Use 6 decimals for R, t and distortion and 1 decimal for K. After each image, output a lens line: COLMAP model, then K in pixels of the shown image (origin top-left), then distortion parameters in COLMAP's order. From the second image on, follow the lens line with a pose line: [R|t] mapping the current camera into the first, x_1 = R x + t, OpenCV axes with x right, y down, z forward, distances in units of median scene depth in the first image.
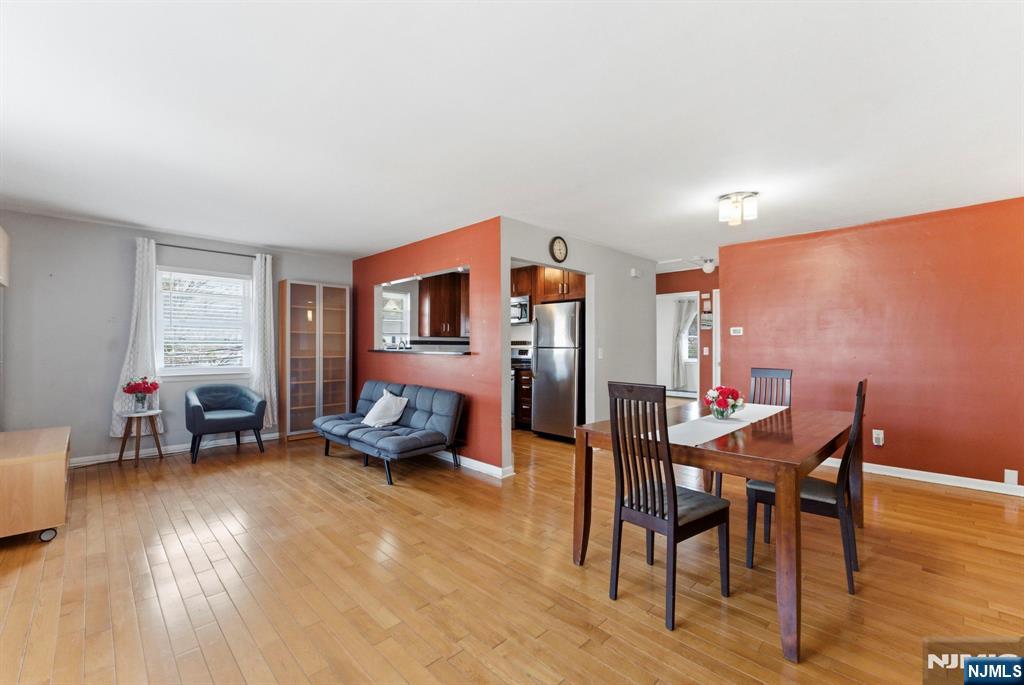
lens RADIAL K [[421.6, 0, 518.2], [0, 421.6, 348.5], [0, 0, 1]] dist [-0.002166, 0.001194]
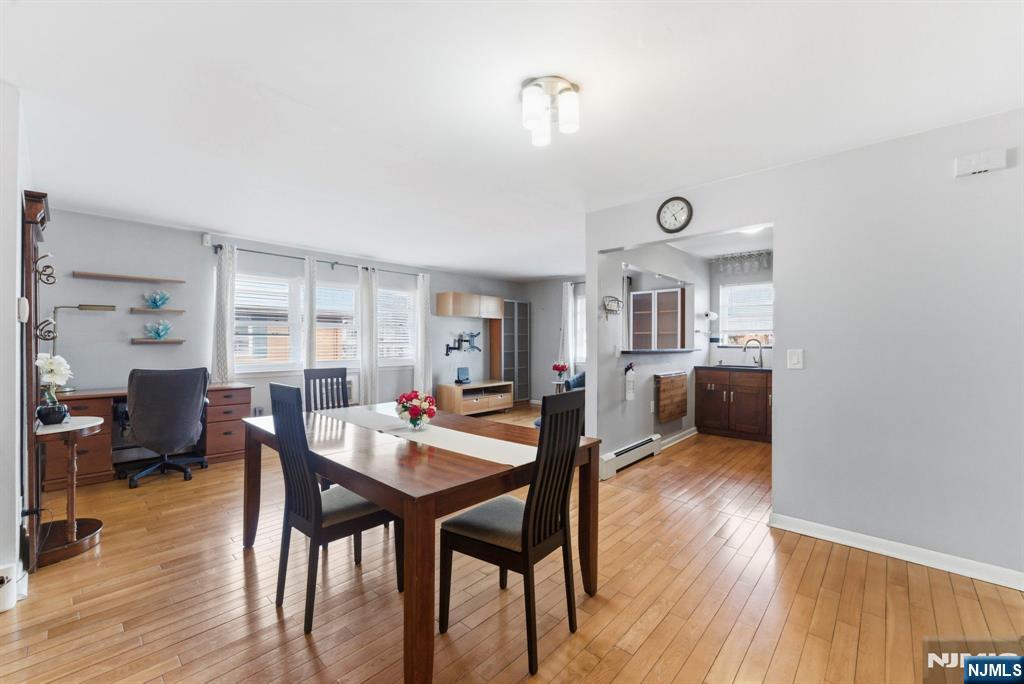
lens RADIAL K [[421.6, 0, 512.2], [0, 421.6, 344.0], [0, 0, 1]] dist [-0.002166, 0.001194]
pose [[0.044798, 0.002128, -0.998994, 0.674658], [-0.008753, 0.999960, 0.001738, -0.005426], [0.998958, 0.008666, 0.044815, 0.559977]]
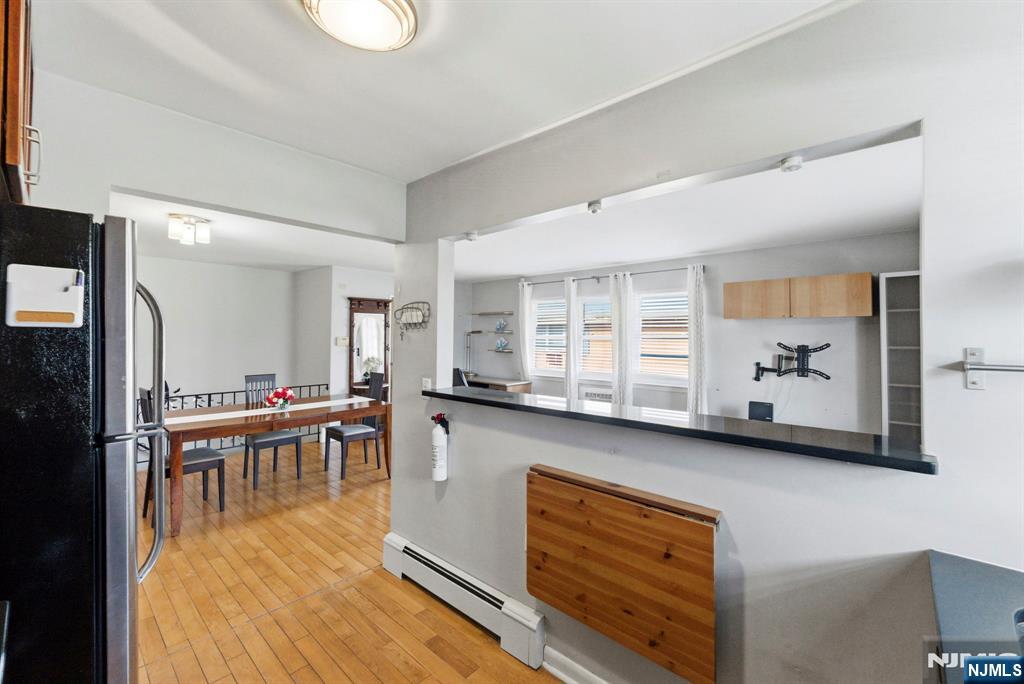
lens RADIAL K [[421.6, 0, 512.9], [0, 421.6, 328.6], [0, 0, 1]] dist [-0.002166, 0.001194]
pose [[-0.999006, -0.010243, -0.043373, -0.129818], [-0.009507, 0.999808, -0.017146, -0.049249], [0.043541, -0.016717, -0.998912, 1.229170]]
